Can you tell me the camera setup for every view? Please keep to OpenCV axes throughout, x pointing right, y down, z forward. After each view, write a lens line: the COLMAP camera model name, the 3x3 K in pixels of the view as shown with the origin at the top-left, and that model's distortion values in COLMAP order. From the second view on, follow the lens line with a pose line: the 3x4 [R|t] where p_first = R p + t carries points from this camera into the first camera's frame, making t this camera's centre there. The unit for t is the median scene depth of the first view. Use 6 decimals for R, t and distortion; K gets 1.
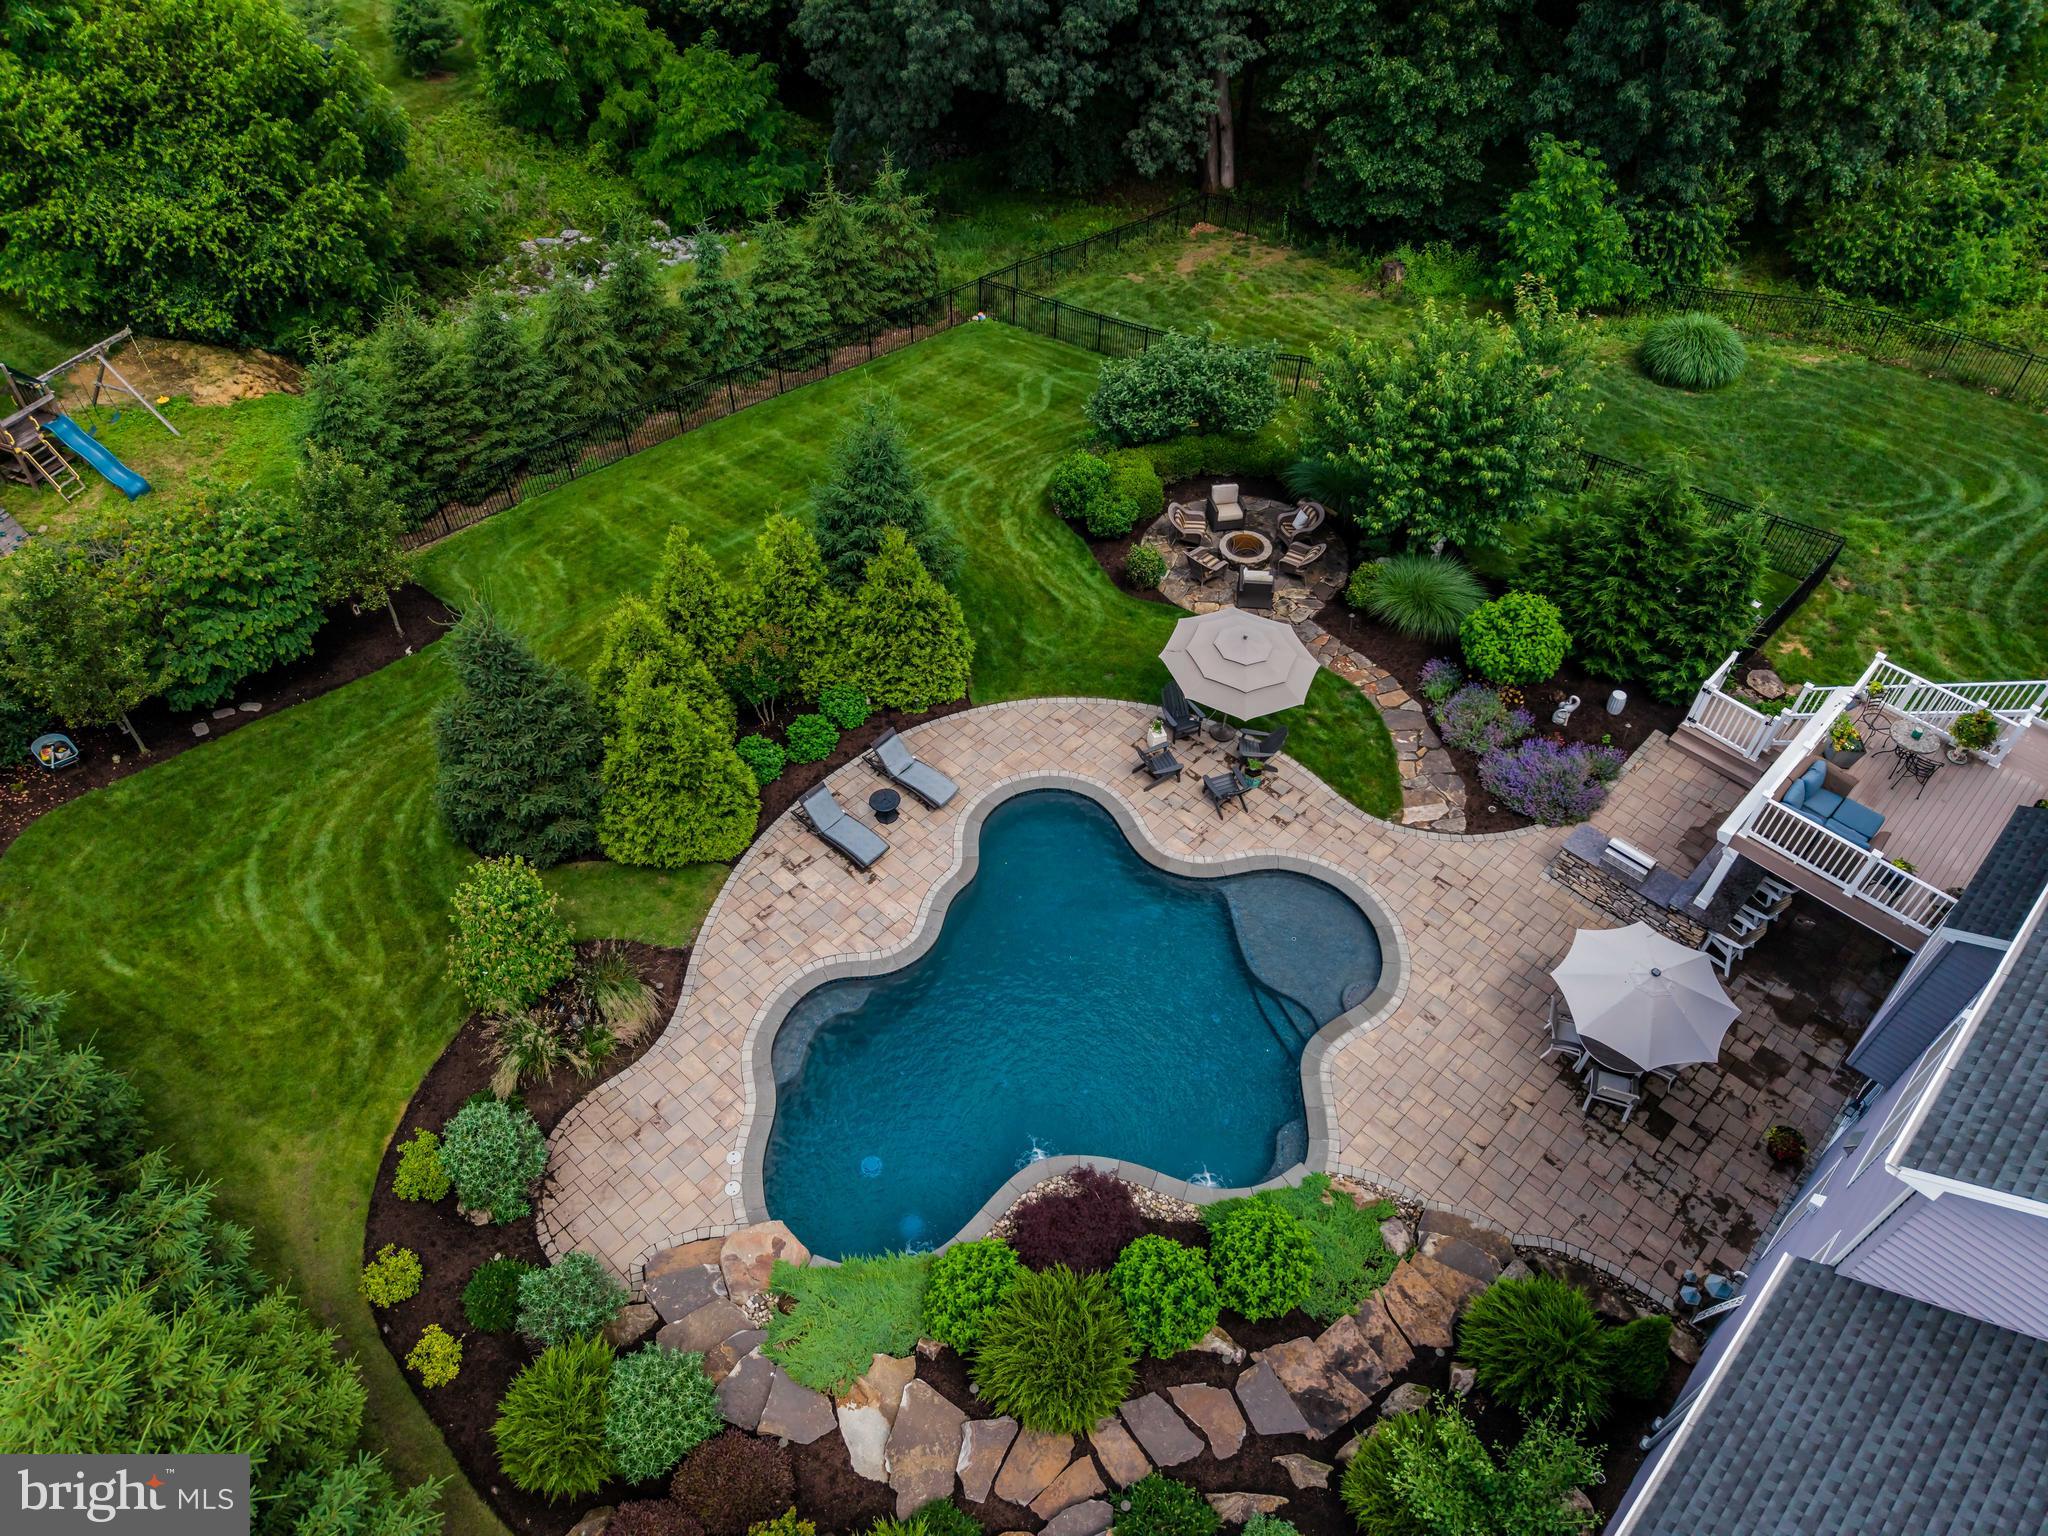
lens RADIAL K [[1385.5, 0, 1016.6], [0, 1385.5, 735.9], [0, 0, 1]] dist [0.031183, -0.036498]
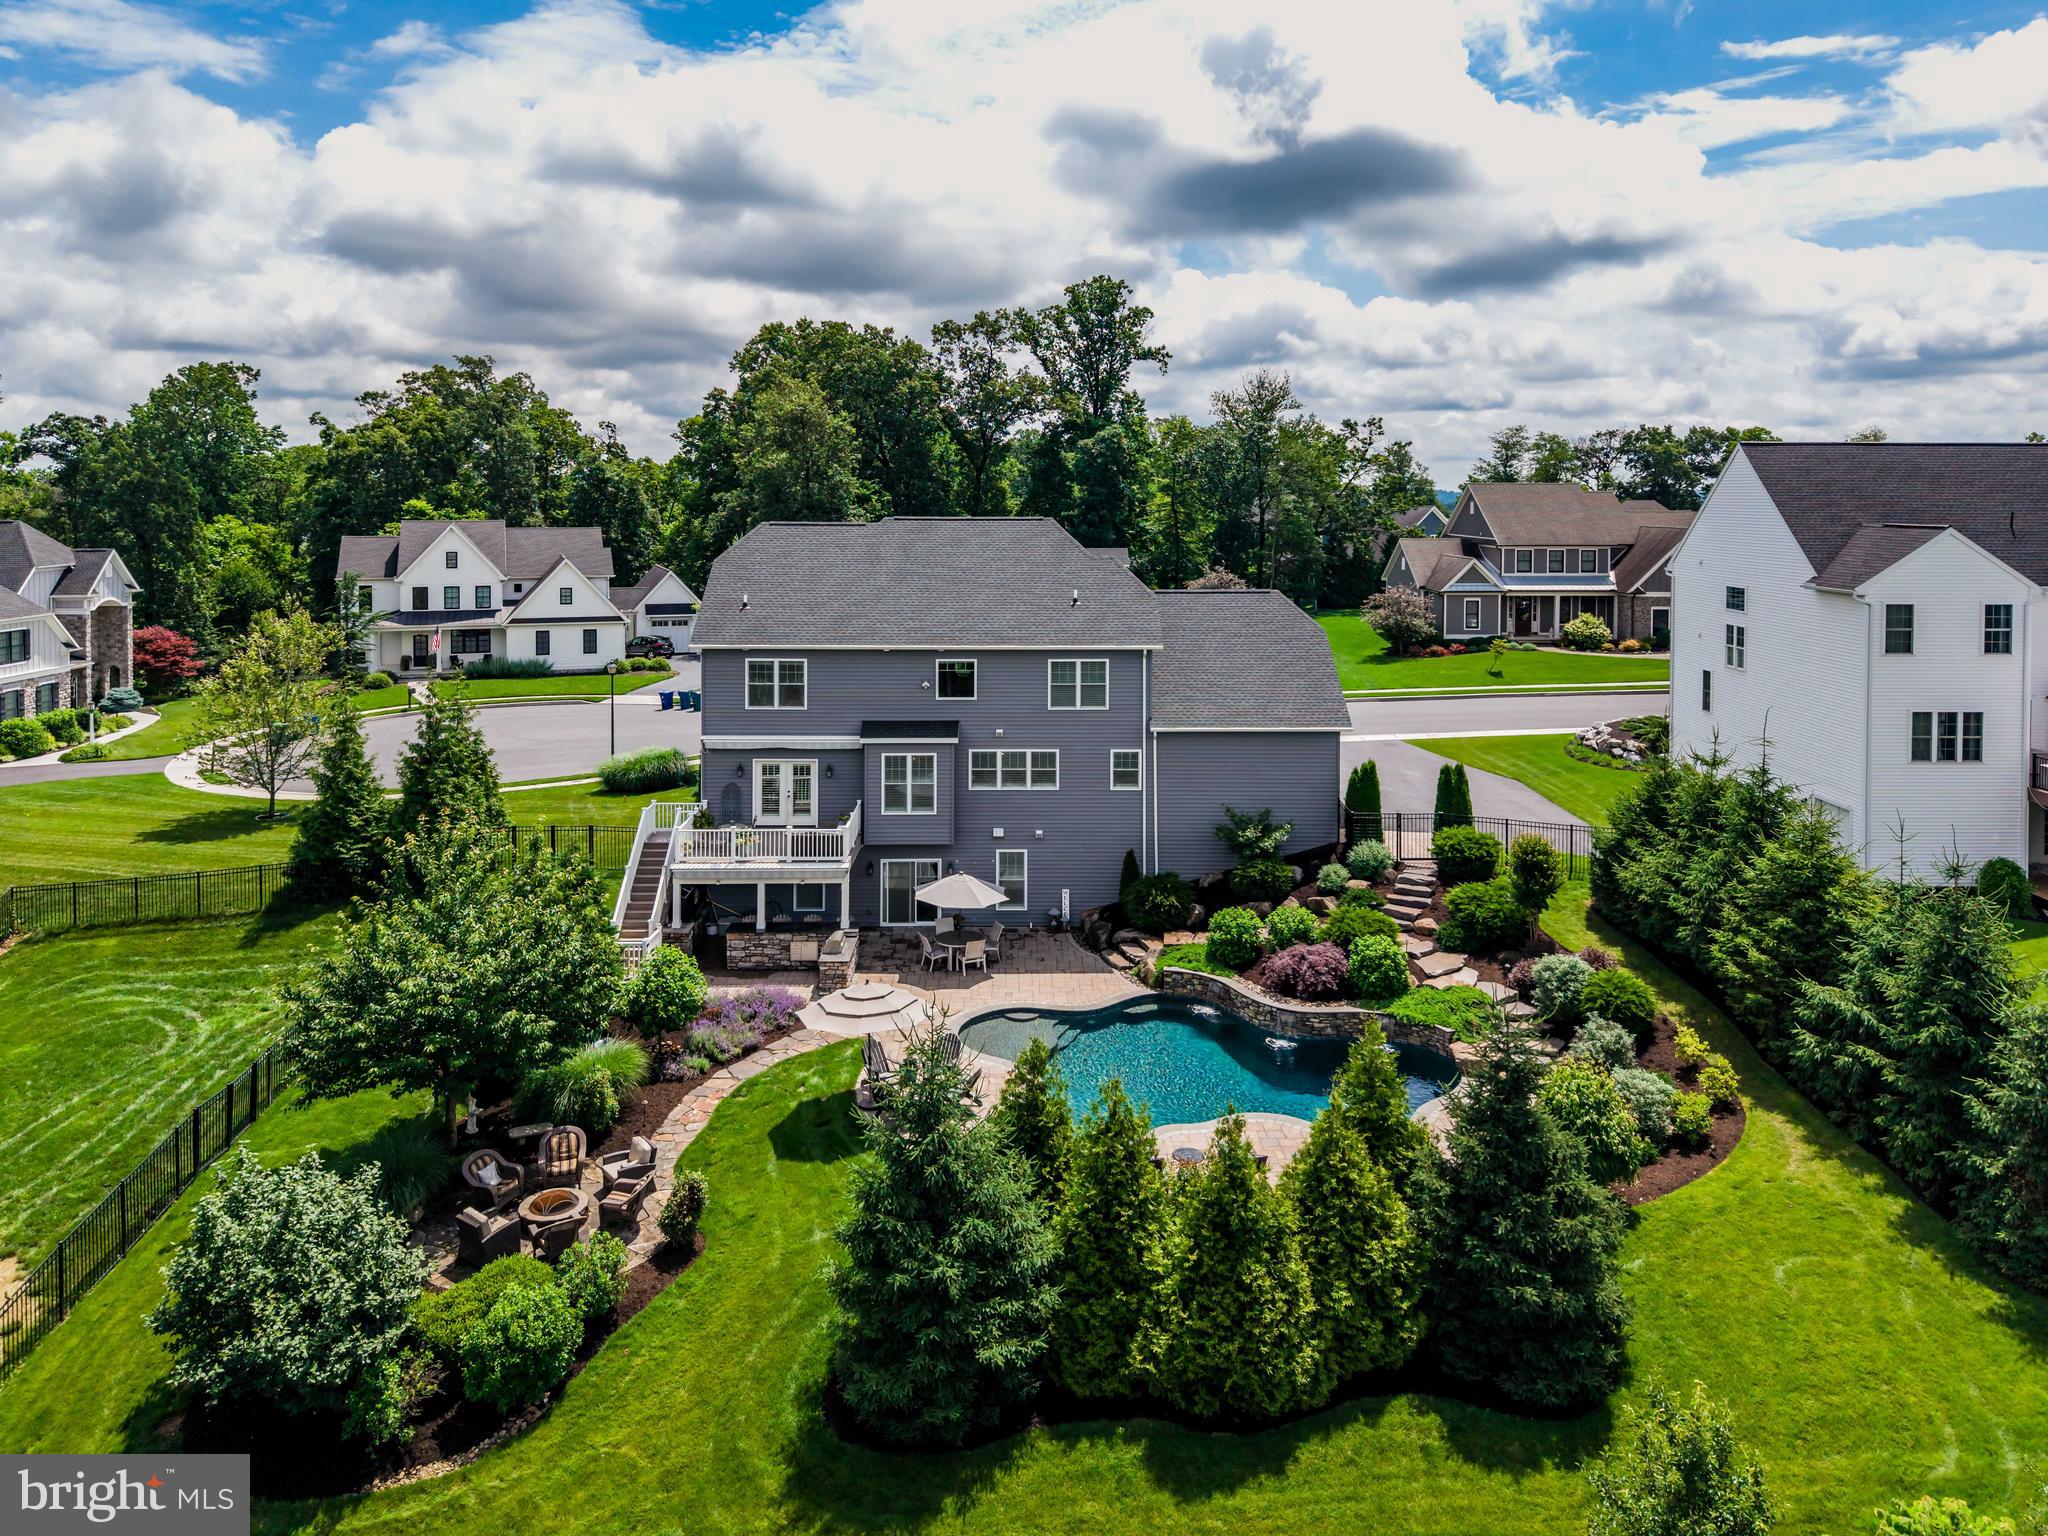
lens RADIAL K [[1446.7, 0, 1024.1], [0, 1446.7, 558.4], [0, 0, 1]] dist [0.029717, -0.009239]
pose [[-0.701885, -0.024673, 0.711863, -0.853273], [0.511607, 0.677899, 0.527932, -0.980670], [-0.495597, 0.734741, -0.463184, 1.402454]]
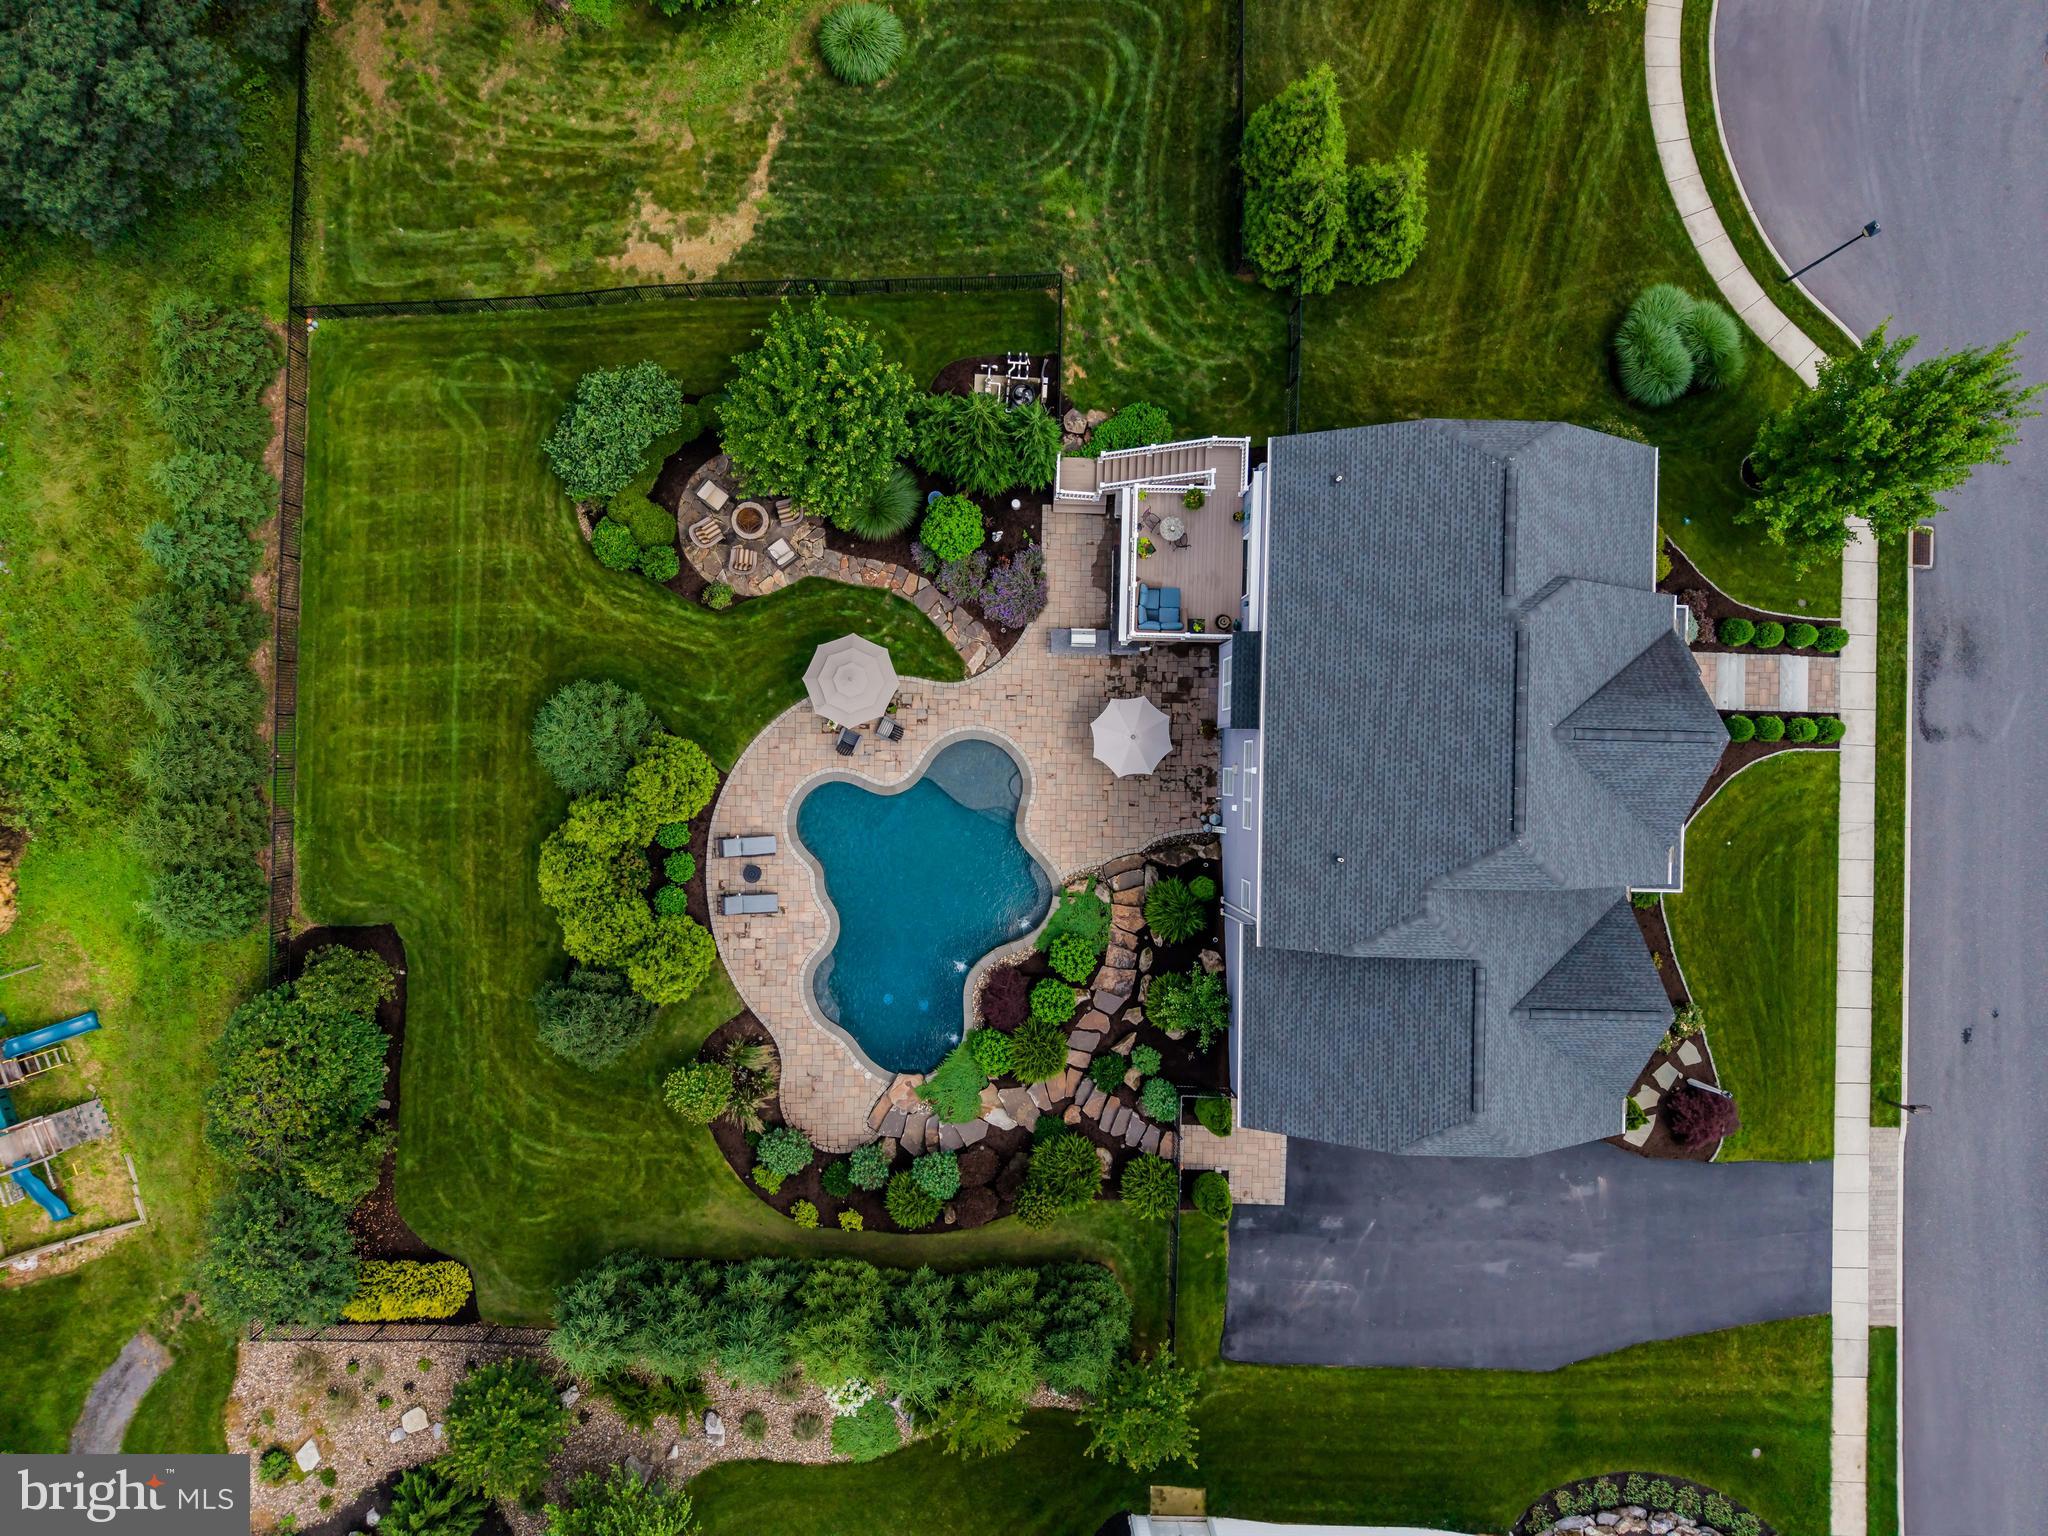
lens RADIAL K [[1389.6, 0, 1024.0], [0, 1389.6, 768.0], [0, 0, 1]] dist [0.059513, -0.049769]
pose [[0.731173, -0.681975, 0.017206, 0.247930], [0.474587, 0.526619, 0.705294, -1.260558], [-0.490054, -0.507526, 0.708706, -0.399631]]
